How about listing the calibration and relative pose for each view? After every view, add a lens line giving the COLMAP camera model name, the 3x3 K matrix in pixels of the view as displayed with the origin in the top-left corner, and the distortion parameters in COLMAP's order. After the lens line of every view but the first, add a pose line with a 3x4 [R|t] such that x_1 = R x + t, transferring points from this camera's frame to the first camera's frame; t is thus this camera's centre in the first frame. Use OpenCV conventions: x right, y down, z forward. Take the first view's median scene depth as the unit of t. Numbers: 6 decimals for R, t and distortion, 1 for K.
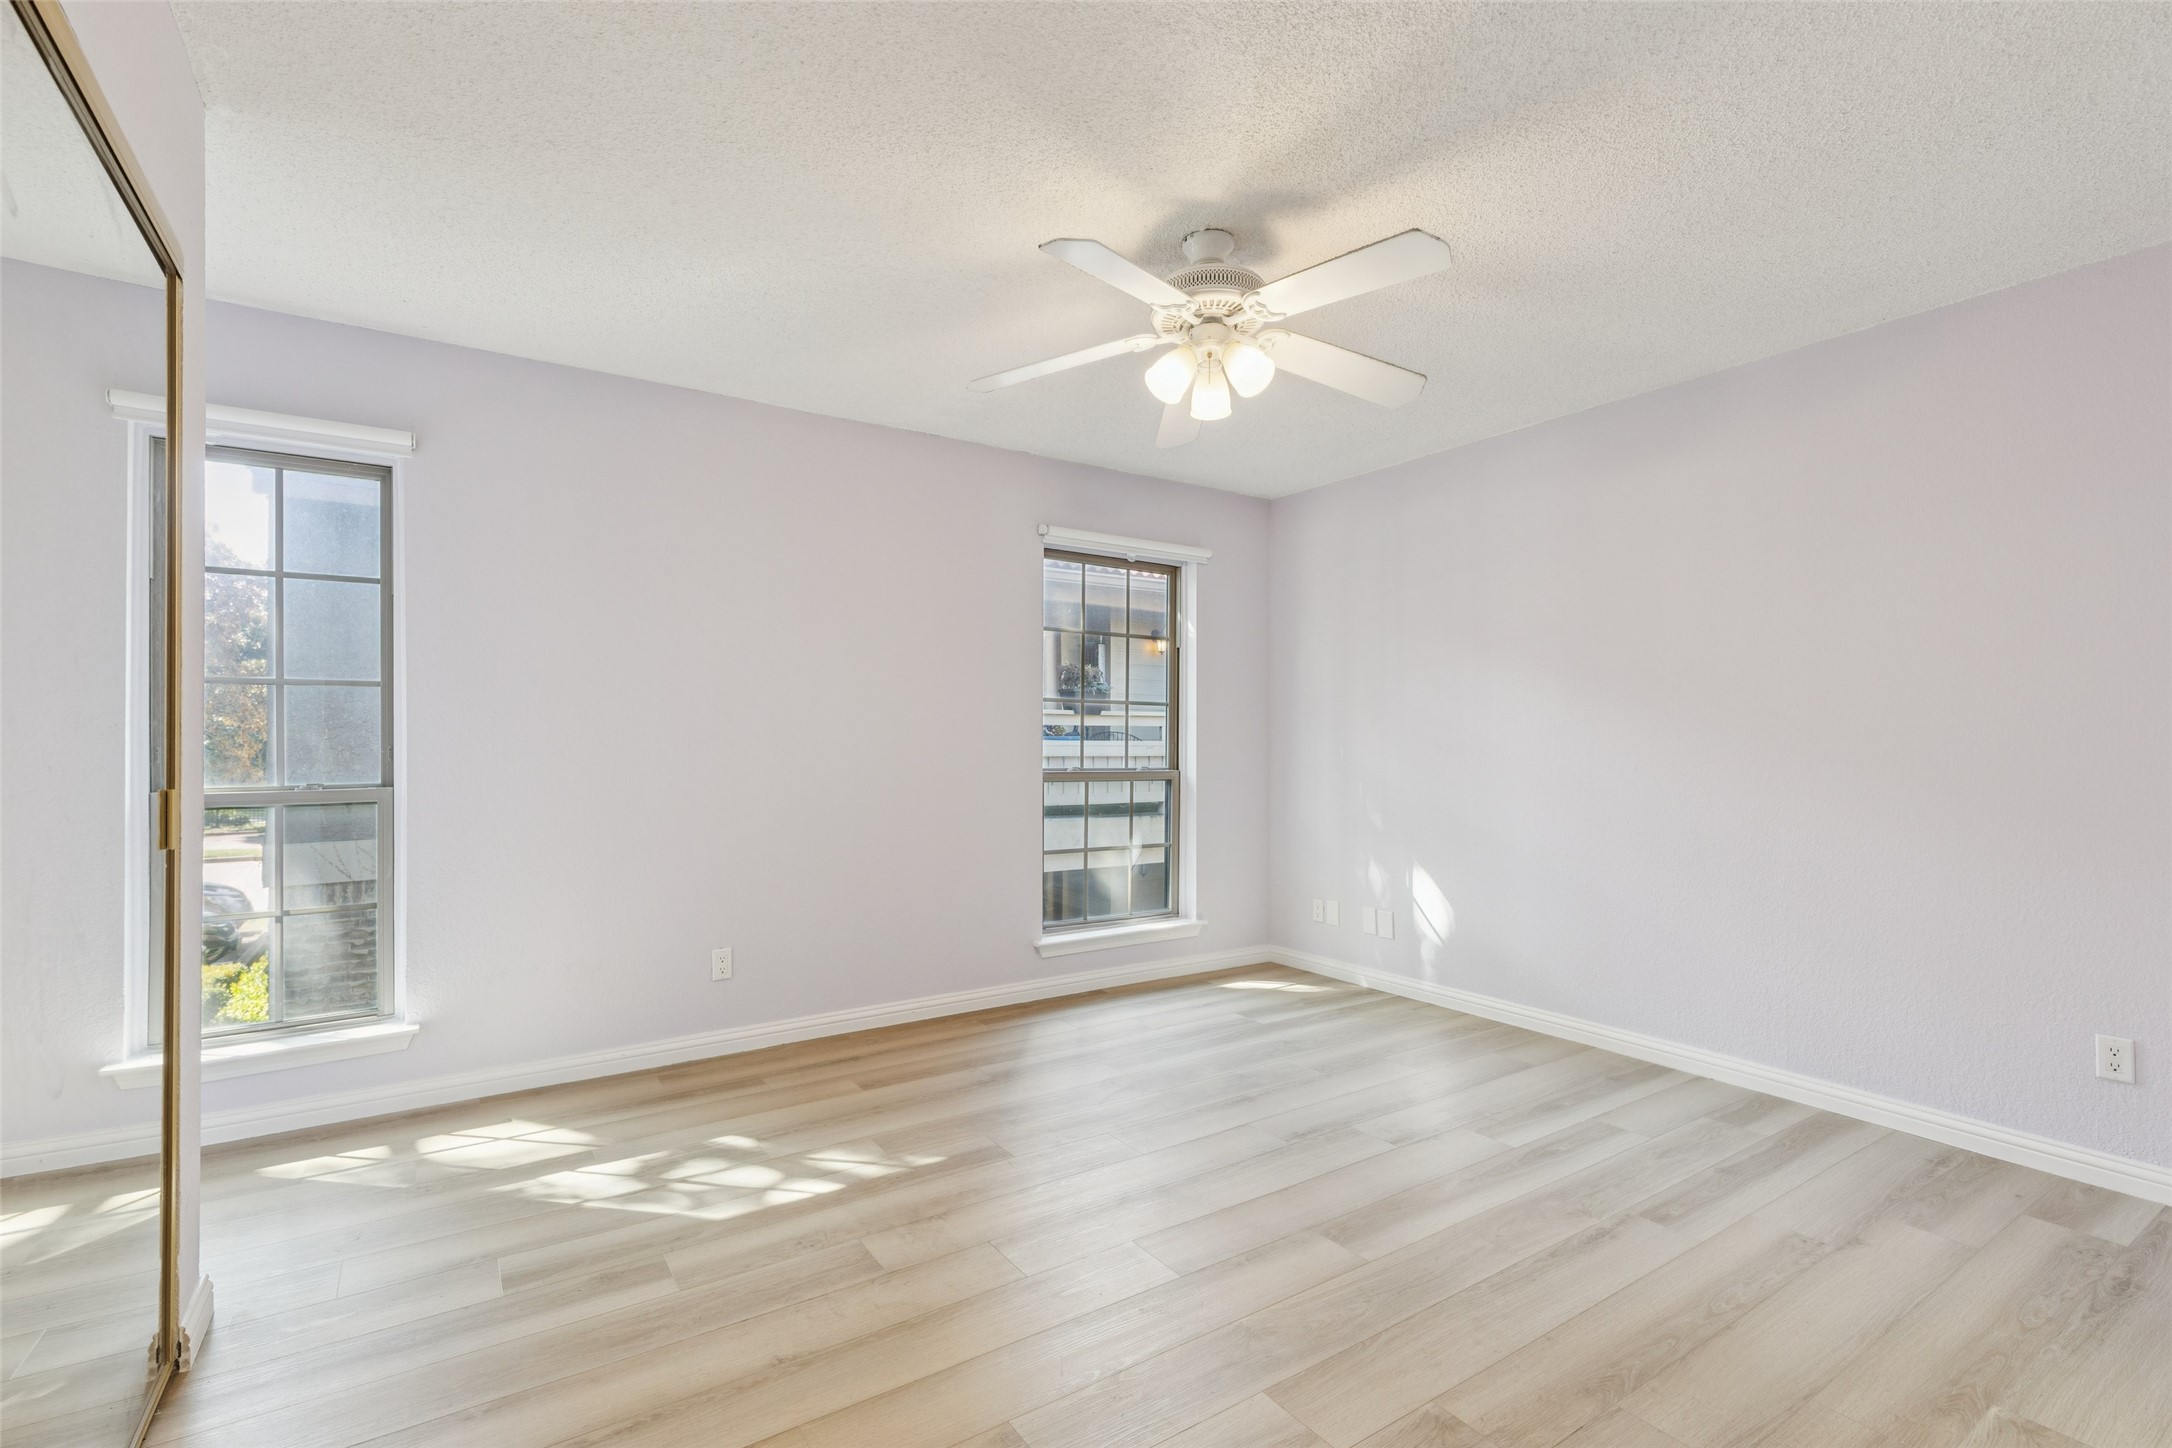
lens RADIAL K [[978.9, 0, 1087.0], [0, 978.9, 734.2], [0, 0, 1]] dist [0.016060, 0.000073]
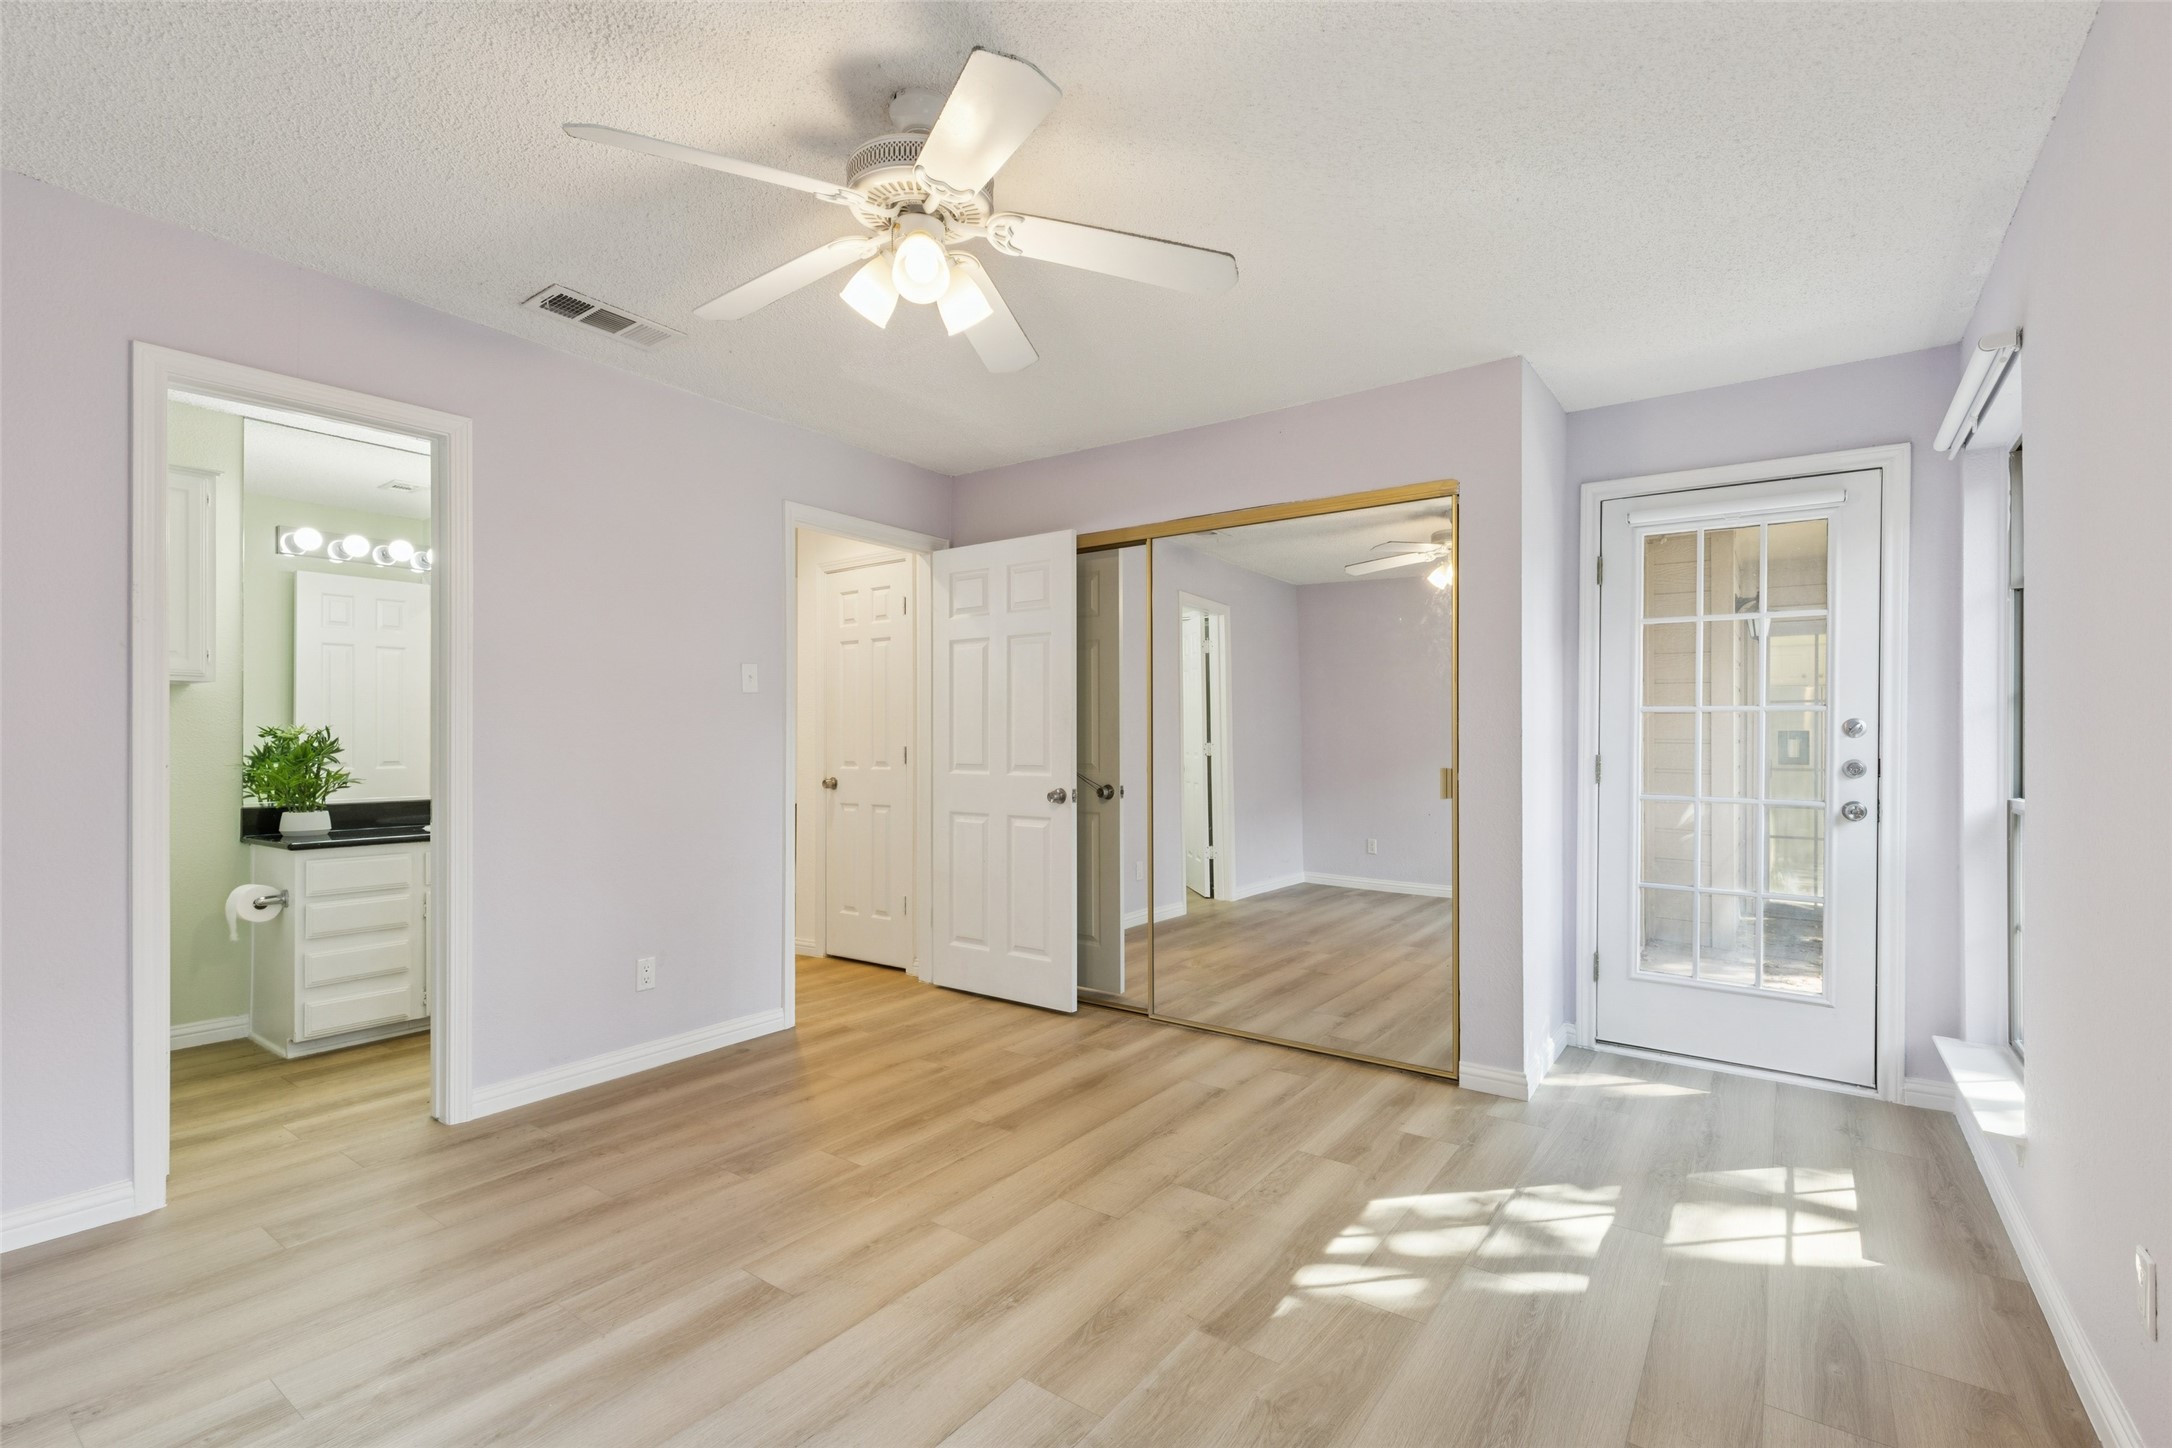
lens RADIAL K [[978.9, 0, 1083.8], [0, 978.9, 739.3], [0, 0, 1]] dist [0.016060, 0.000073]
pose [[-0.939816, -0.012756, -0.341443, 0.296565], [-0.009736, 0.999897, -0.010558, 0.016598], [0.341542, -0.006599, -0.939843, 1.963365]]
